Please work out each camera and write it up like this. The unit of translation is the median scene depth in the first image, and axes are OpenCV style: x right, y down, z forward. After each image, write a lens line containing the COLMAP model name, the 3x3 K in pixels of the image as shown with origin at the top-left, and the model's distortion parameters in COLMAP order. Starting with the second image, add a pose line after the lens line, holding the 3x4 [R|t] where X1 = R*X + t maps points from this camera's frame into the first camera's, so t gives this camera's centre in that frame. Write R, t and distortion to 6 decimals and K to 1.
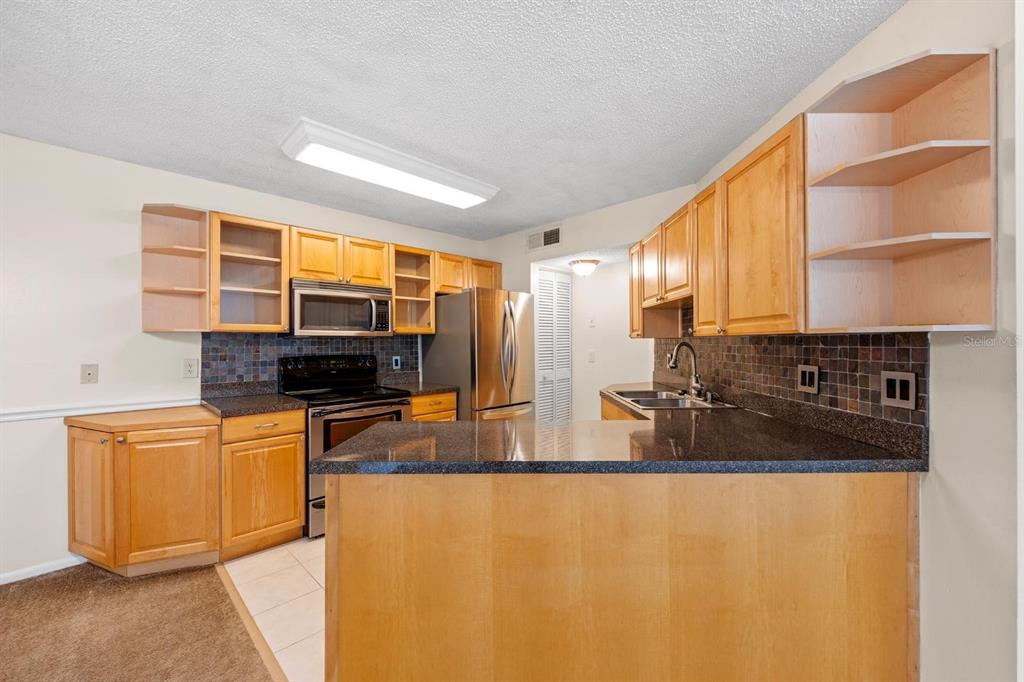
lens RADIAL K [[412.6, 0, 513.7], [0, 412.6, 341.5], [0, 0, 1]] dist [0.000967, -0.000962]
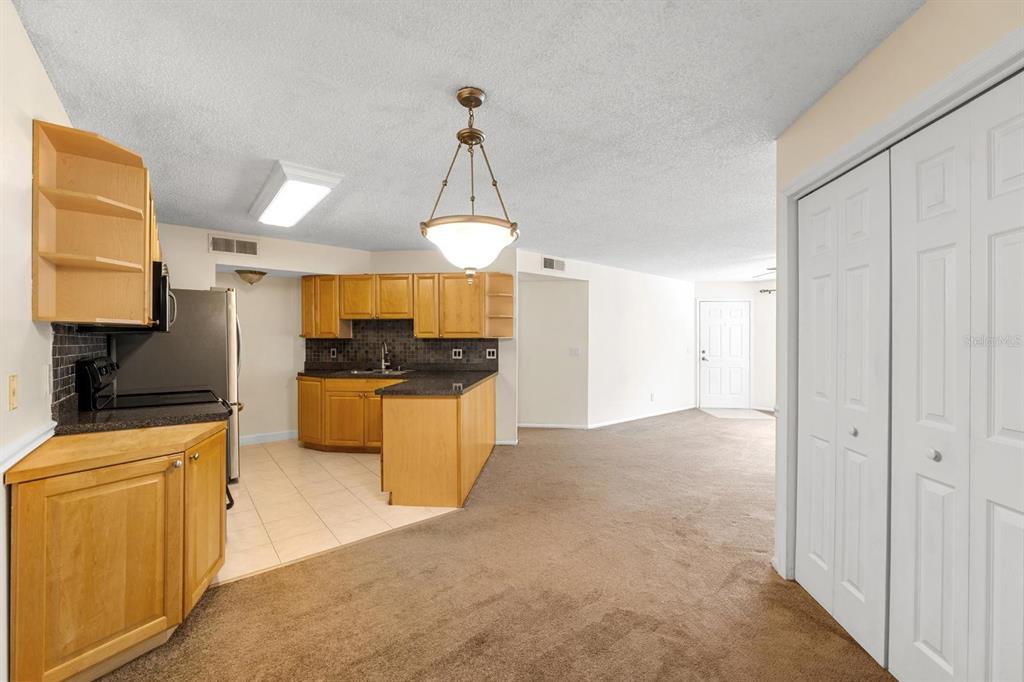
lens RADIAL K [[412.6, 0, 512.0], [0, 412.6, 342.4], [0, 0, 1]] dist [0.000967, -0.000962]
pose [[0.103861, -0.000780, 0.994592, -1.332541], [-0.001598, 0.999998, 0.000951, 0.005963], [-0.994591, -0.001689, 0.103859, 0.220724]]
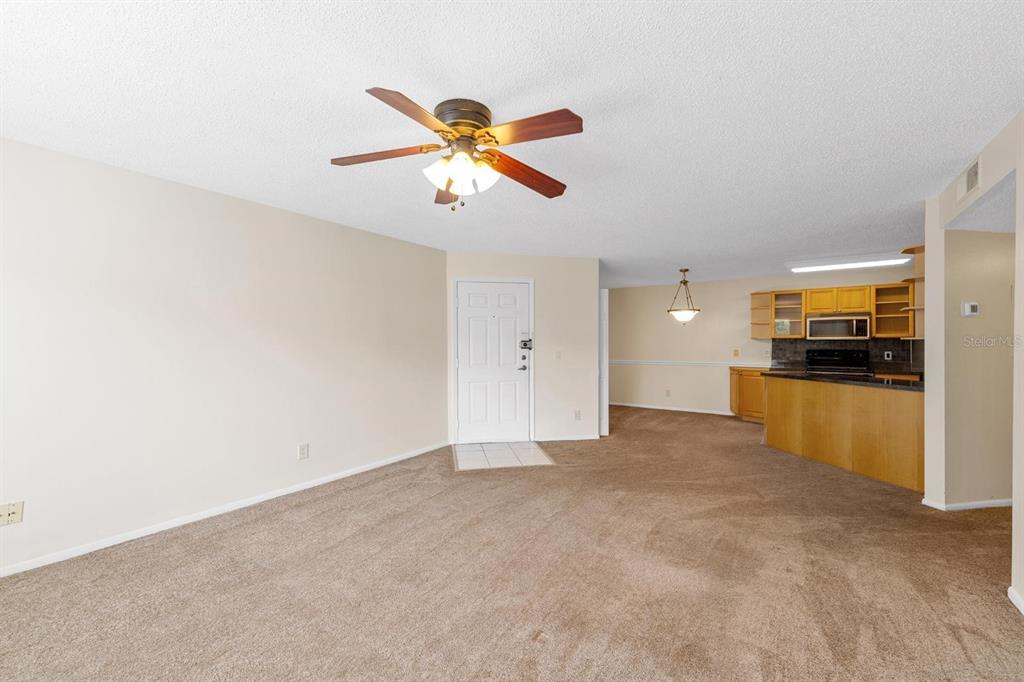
lens RADIAL K [[412.6, 0, 510.3], [0, 412.6, 341.9], [0, 0, 1]] dist [0.000967, -0.000962]
pose [[0.170630, 0.000666, -0.985335, 1.423890], [-0.001016, 0.999999, 0.000500, -0.001805], [0.985335, 0.000915, 0.170630, -0.973663]]
